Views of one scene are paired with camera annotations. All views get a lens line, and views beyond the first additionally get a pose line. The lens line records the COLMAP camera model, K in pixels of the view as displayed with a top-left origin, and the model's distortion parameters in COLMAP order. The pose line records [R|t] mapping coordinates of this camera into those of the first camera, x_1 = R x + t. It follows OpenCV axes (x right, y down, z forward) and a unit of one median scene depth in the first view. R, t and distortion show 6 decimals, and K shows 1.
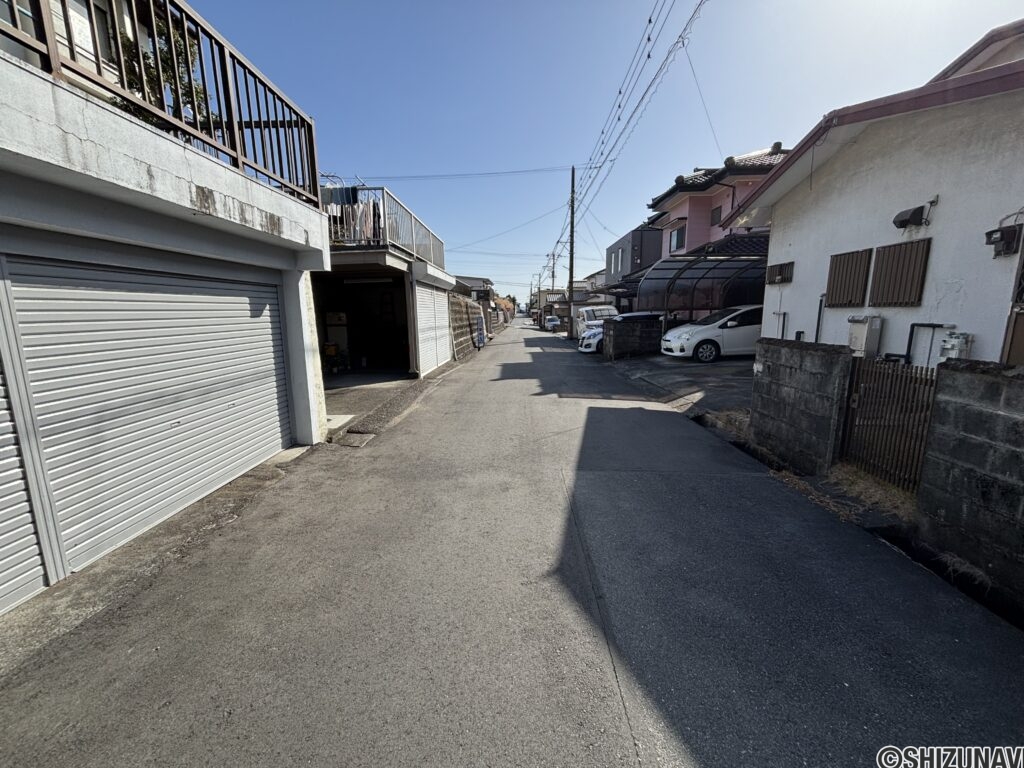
lens RADIAL K [[412.5, 0, 509.6], [0, 412.5, 385.3], [0, 0, 1]] dist [0.003192, 0.001736]
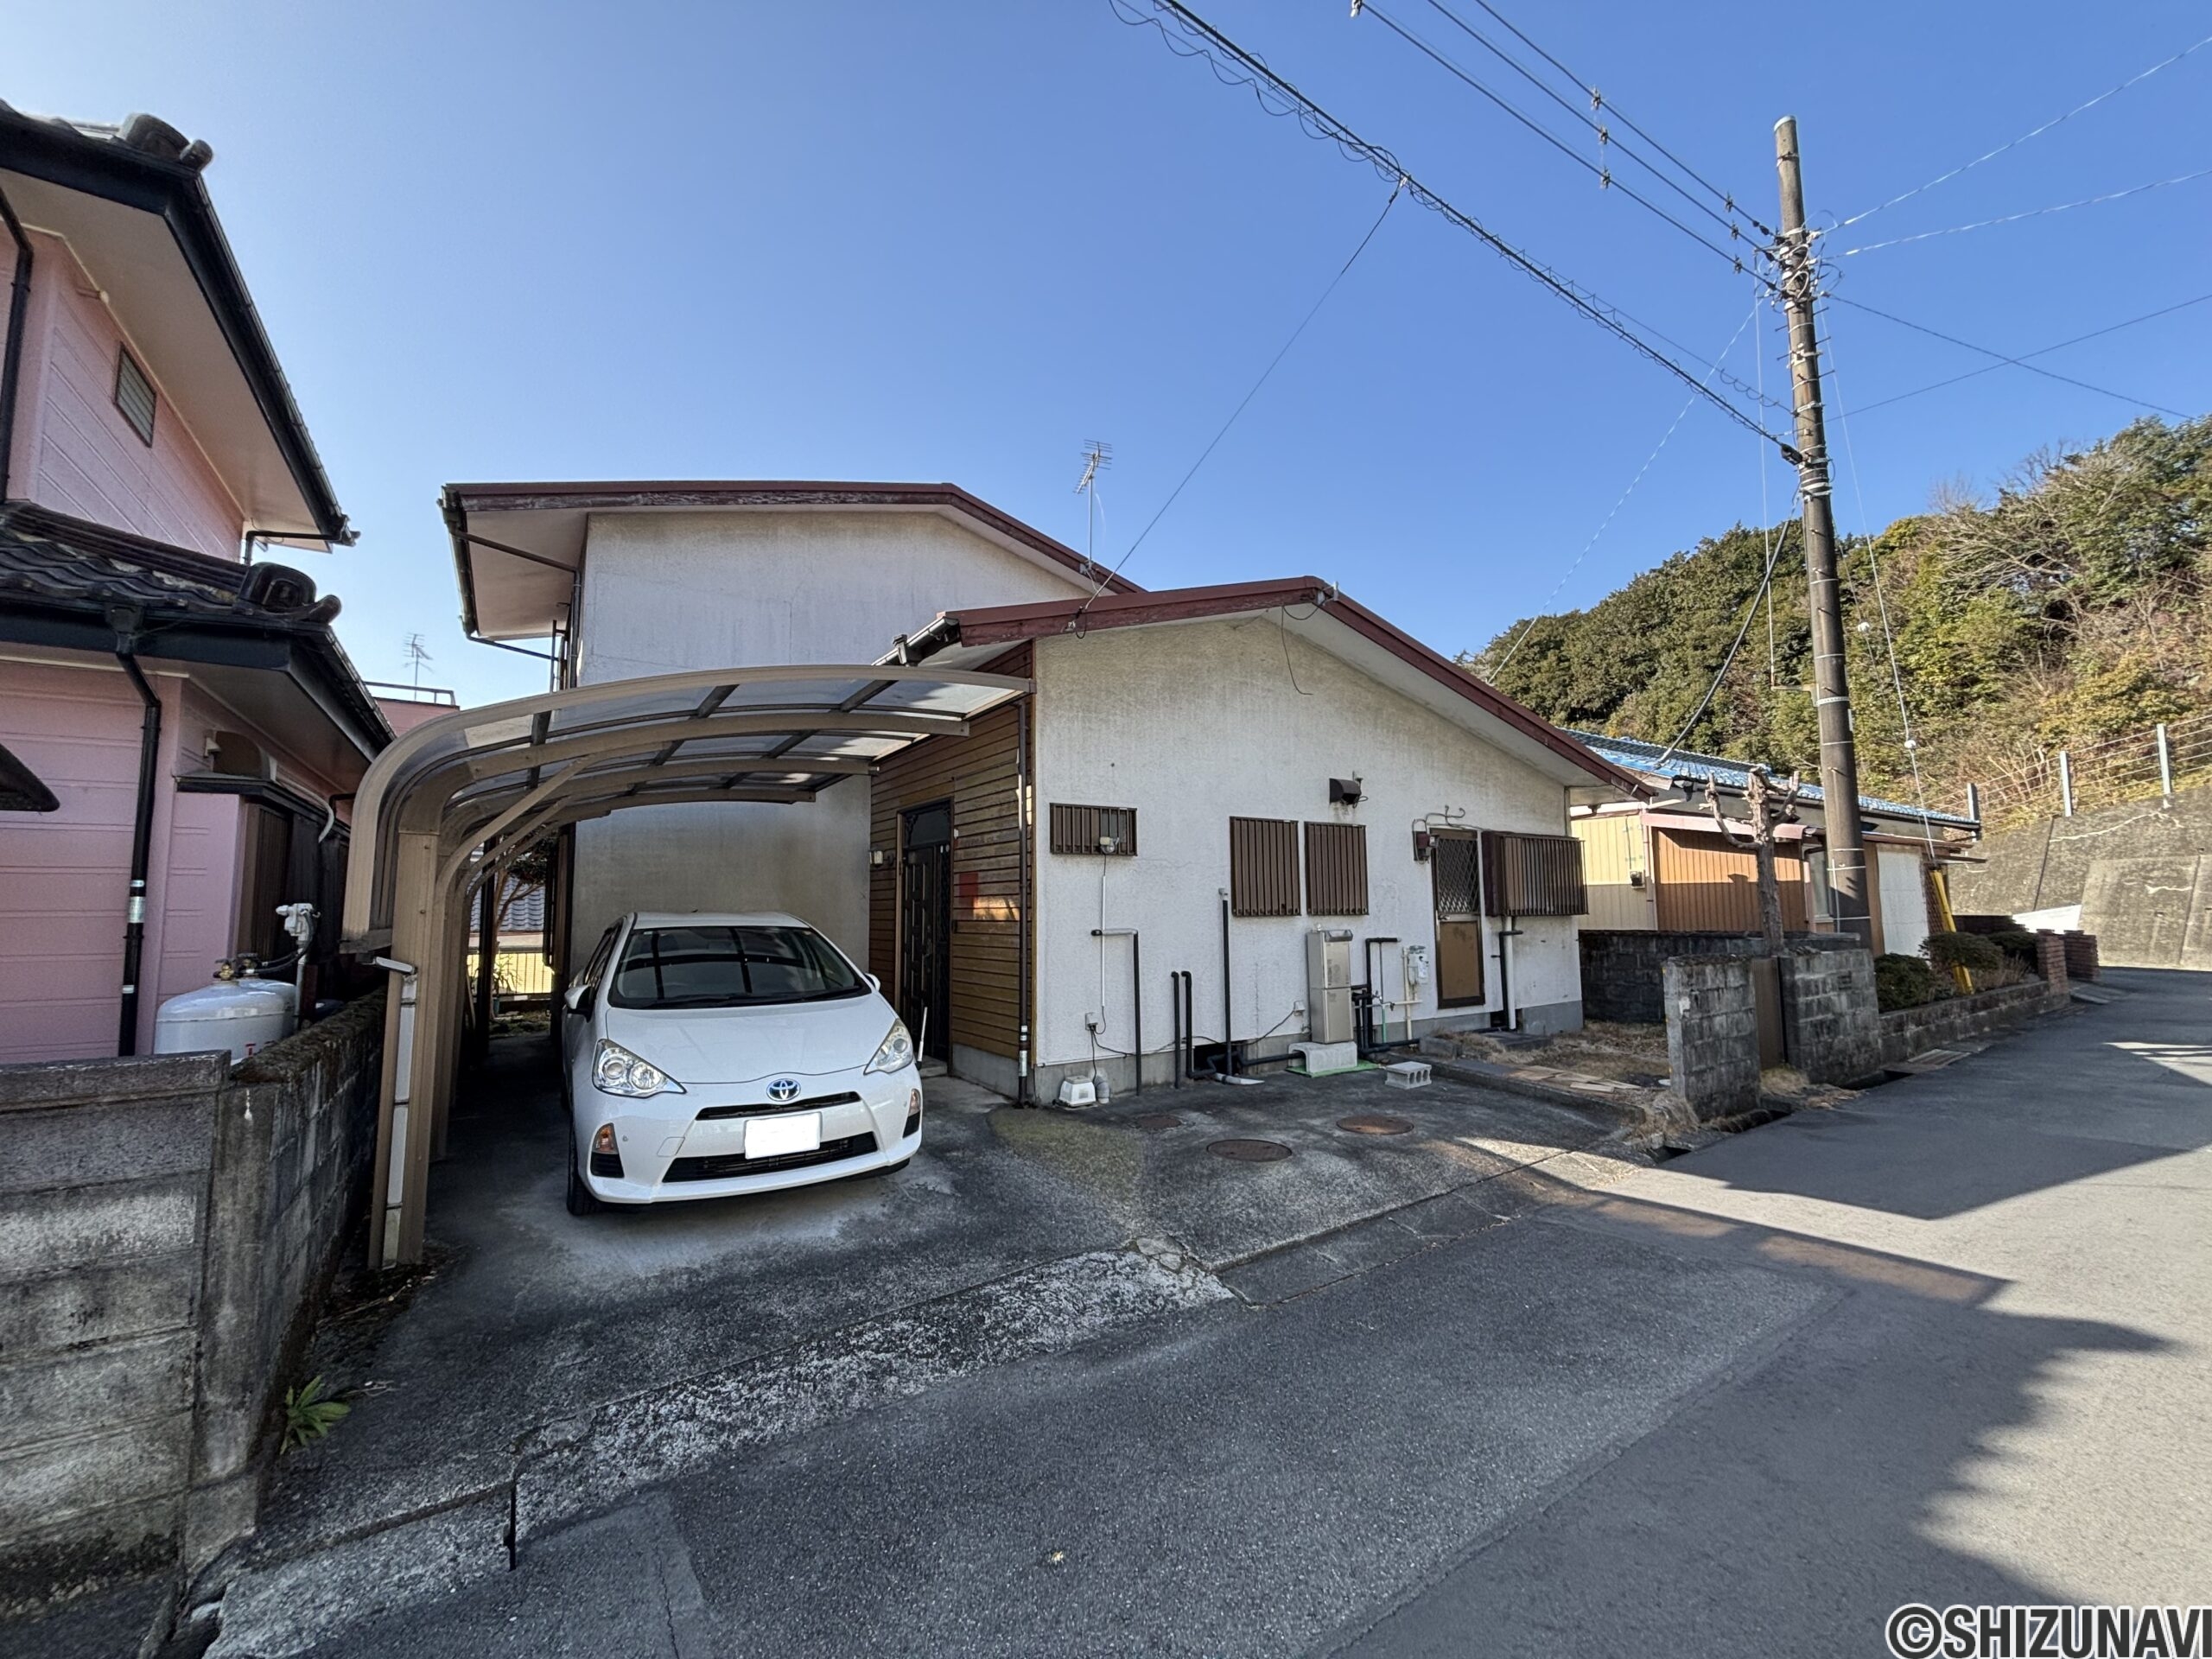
lens RADIAL K [[891.0, 0, 1103.6], [0, 891.0, 818.0], [0, 0, 1]] dist [0.003192, 0.001736]
pose [[-0.579303, 0.099143, 0.809061, -0.024569], [0.159776, 0.987131, -0.006561, -0.398018], [-0.799300, 0.125468, -0.587689, 2.140593]]
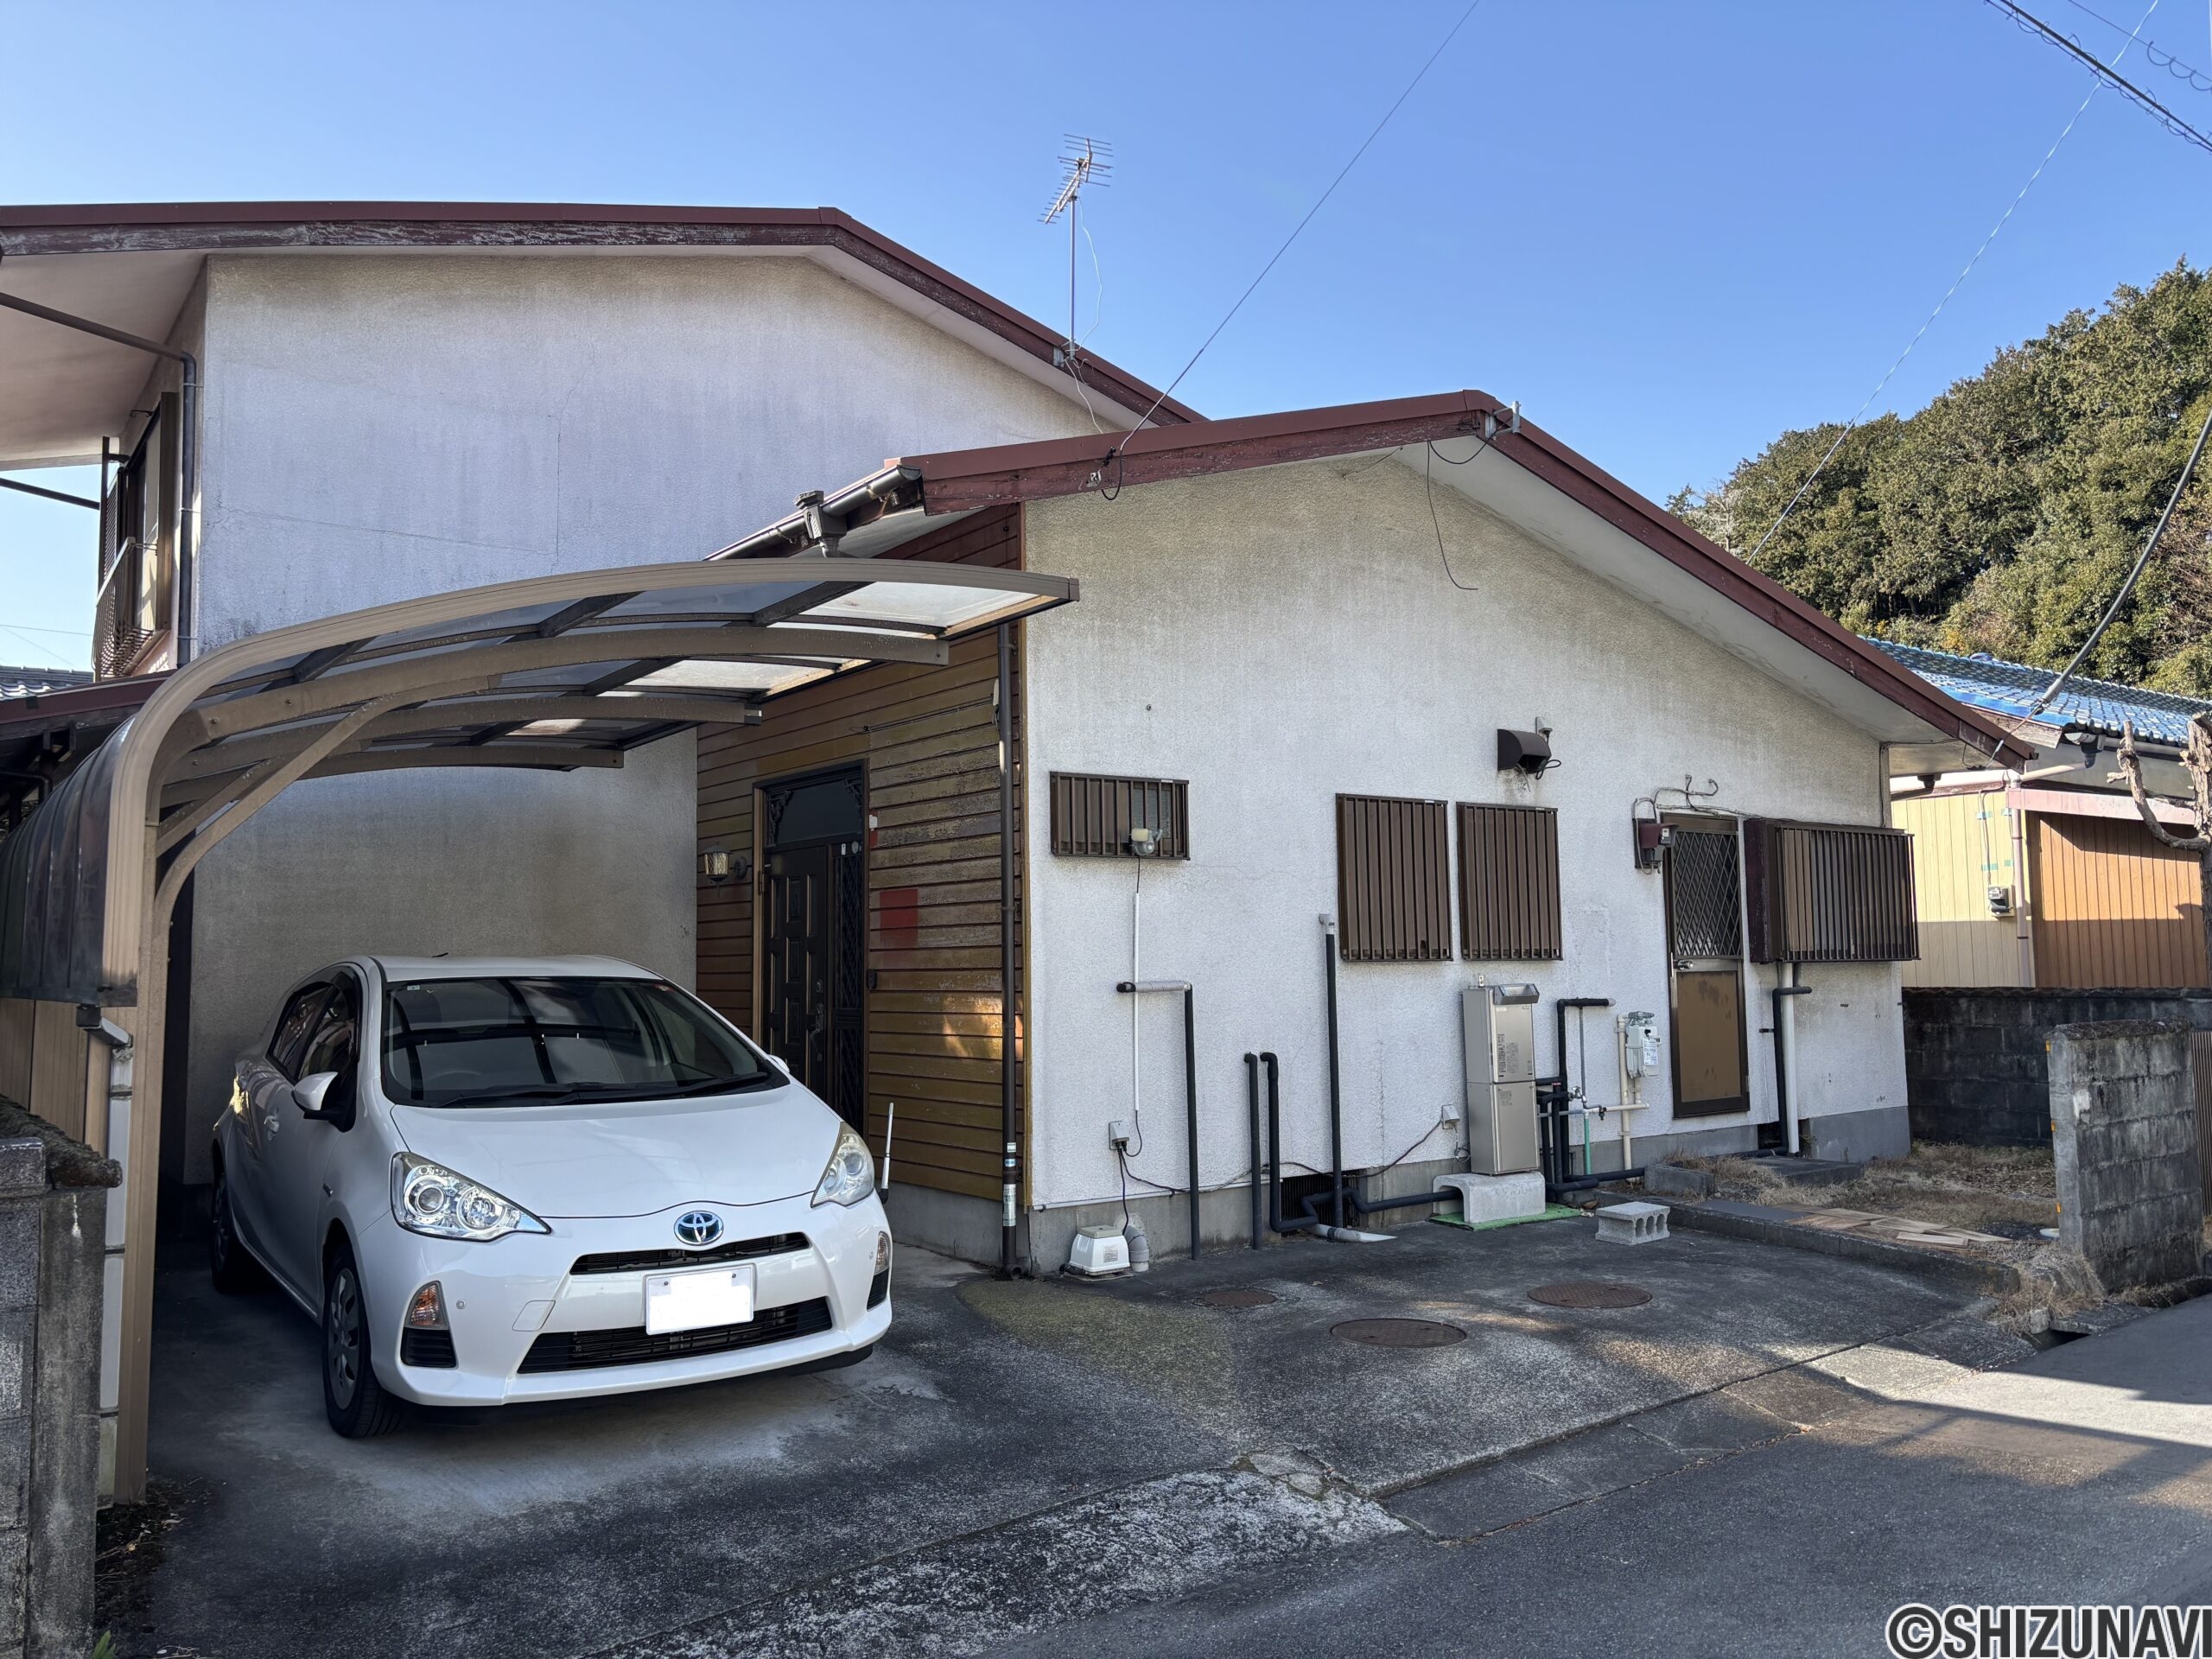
lens RADIAL K [[1653.4, 0, 1111.2], [0, 1653.4, 819.2], [0, 0, 1]] dist [0.031110, -0.004829]
pose [[-0.620050, 0.087378, 0.779681, -0.078950], [0.159657, 0.987037, 0.016354, -0.413227], [-0.768145, 0.134622, -0.625963, 2.286424]]
